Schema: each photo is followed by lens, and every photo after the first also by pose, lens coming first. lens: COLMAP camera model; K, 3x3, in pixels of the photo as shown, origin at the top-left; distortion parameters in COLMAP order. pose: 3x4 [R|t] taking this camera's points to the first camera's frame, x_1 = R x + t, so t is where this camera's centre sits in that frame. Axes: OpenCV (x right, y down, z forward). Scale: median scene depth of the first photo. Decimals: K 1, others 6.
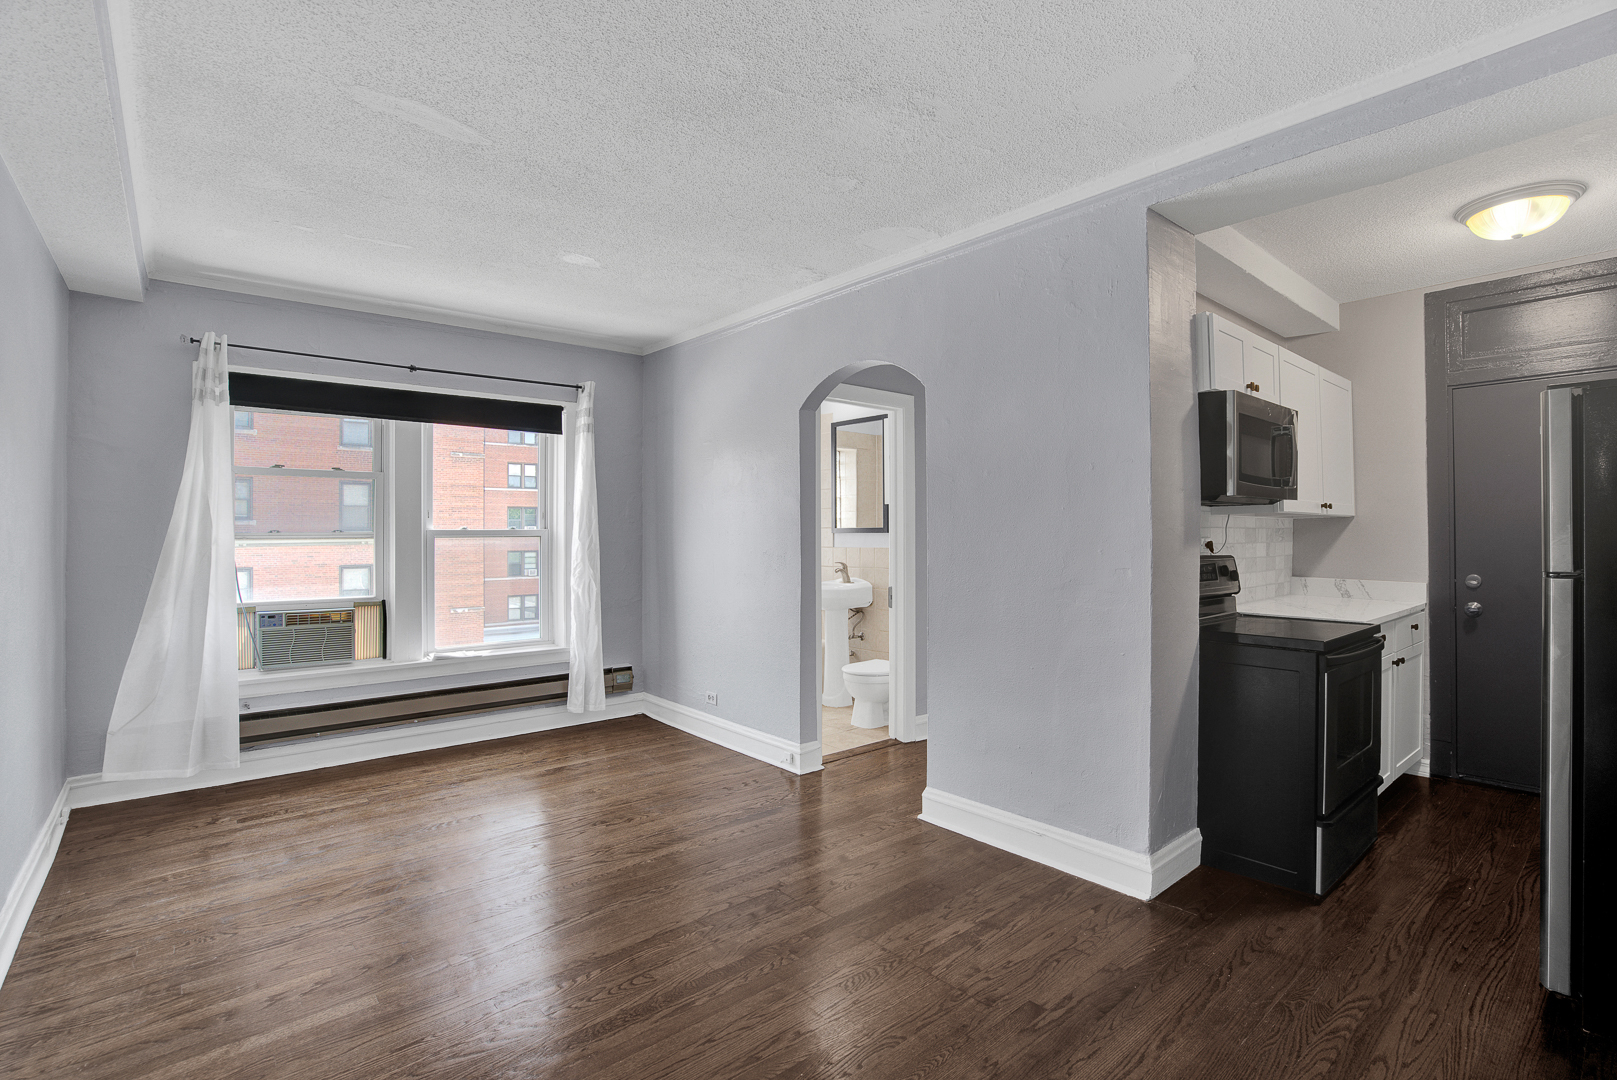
lens RADIAL K [[759.2, 0, 808.5], [0, 759.2, 540.0], [0, 0, 1]] dist [-0.058796, 0.023398]
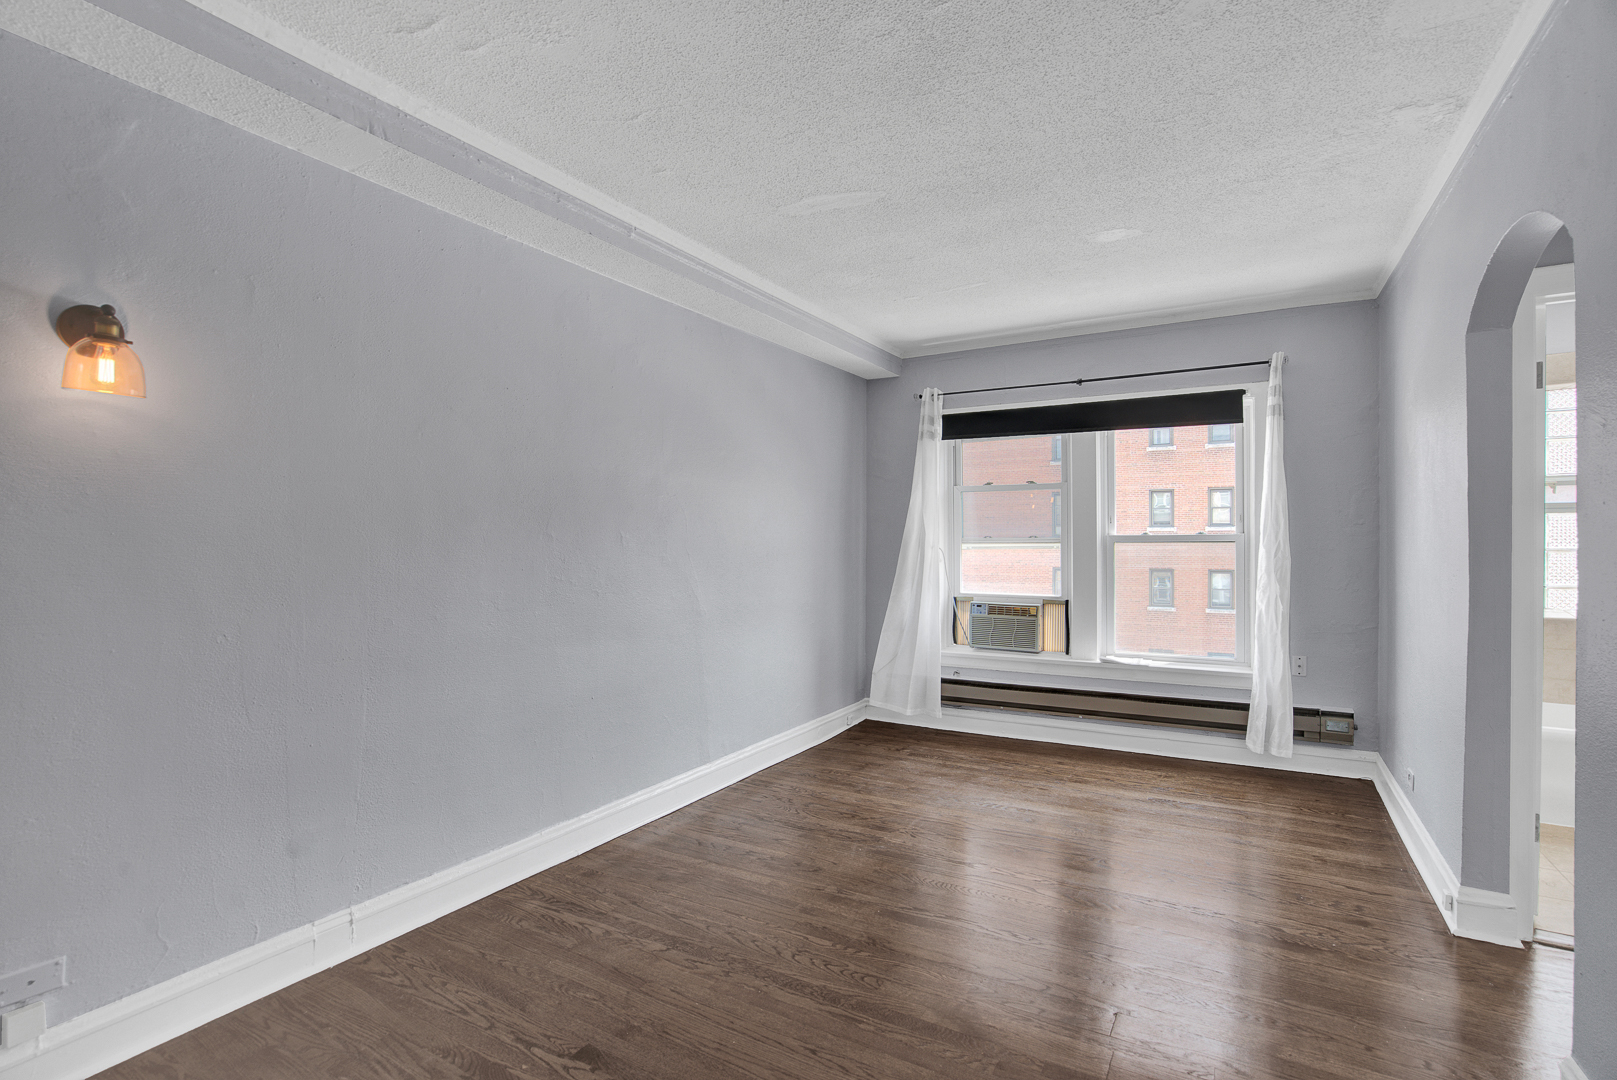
lens RADIAL K [[755.6, 0, 811.5], [0, 755.6, 551.9], [0, 0, 1]] dist [-0.053748, 0.030102]
pose [[0.330174, 0.015159, -0.943798, 0.357738], [-0.006736, 0.999883, 0.013704, -0.001889], [0.943896, 0.001833, 0.330237, 0.303712]]
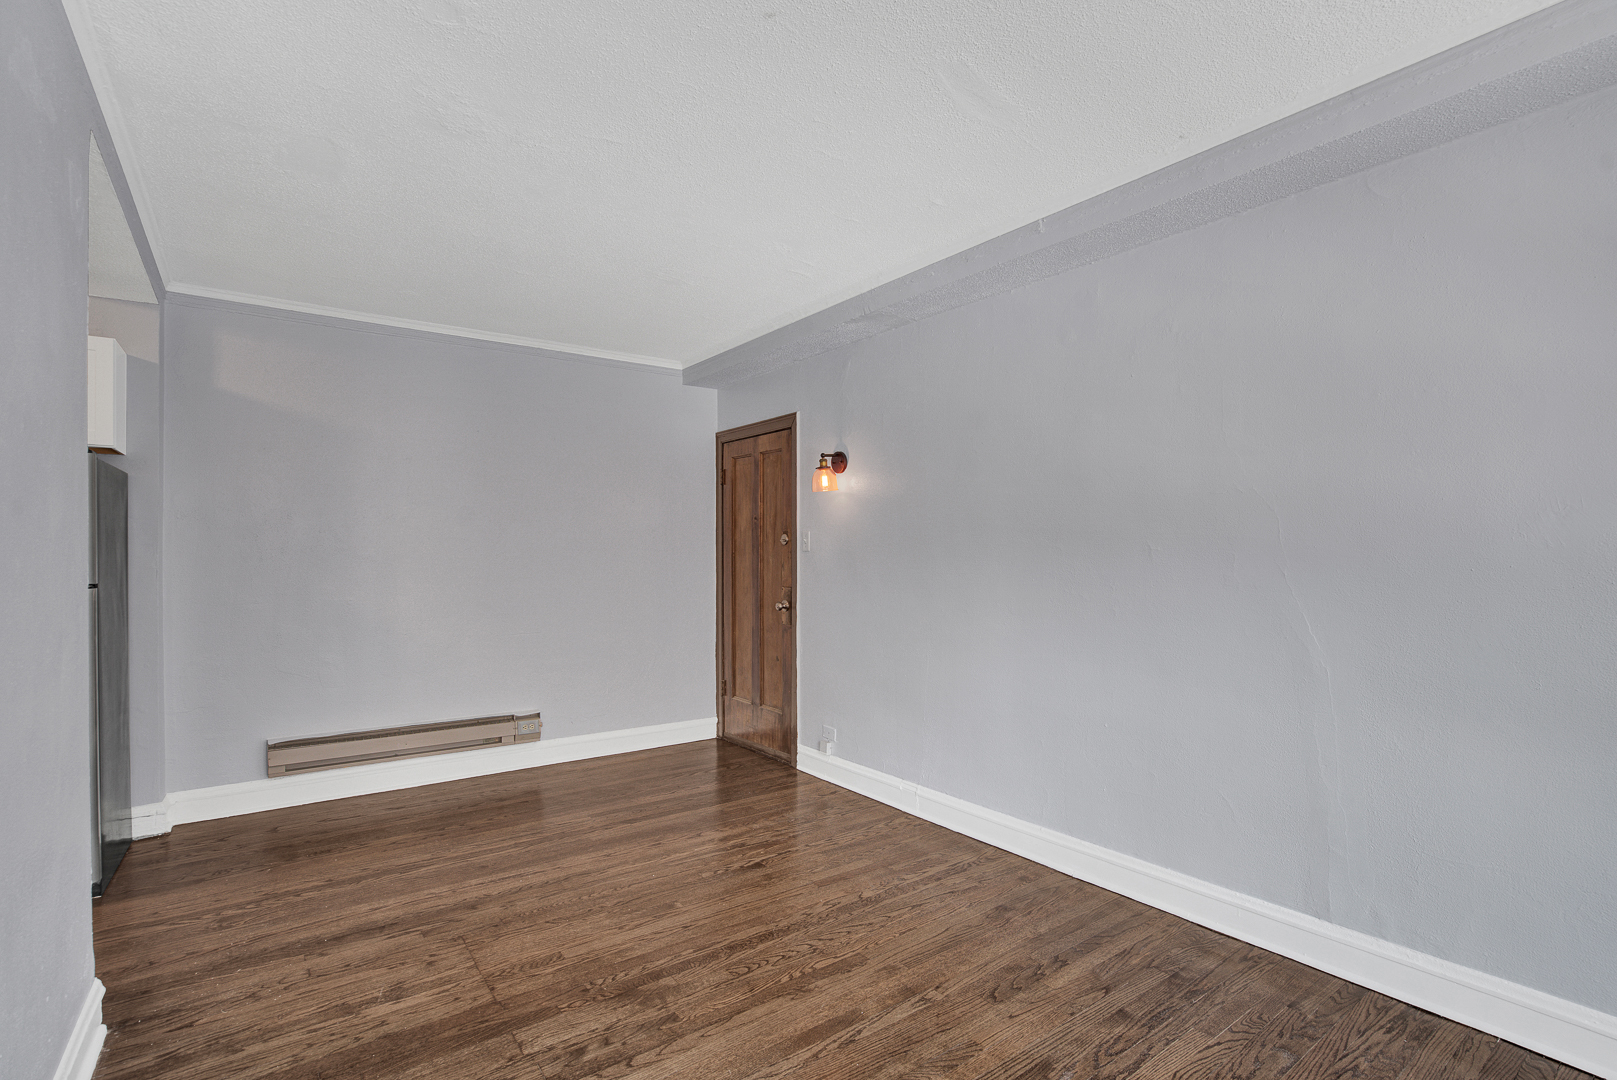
lens RADIAL K [[759.2, 0, 808.5], [0, 759.2, 540.0], [0, 0, 1]] dist [-0.058796, 0.023398]
pose [[-0.997531, 0.006451, 0.069935, -0.207322], [0.005682, 0.999921, -0.011194, -0.008377], [-0.070001, -0.010769, -0.997489, 1.068933]]
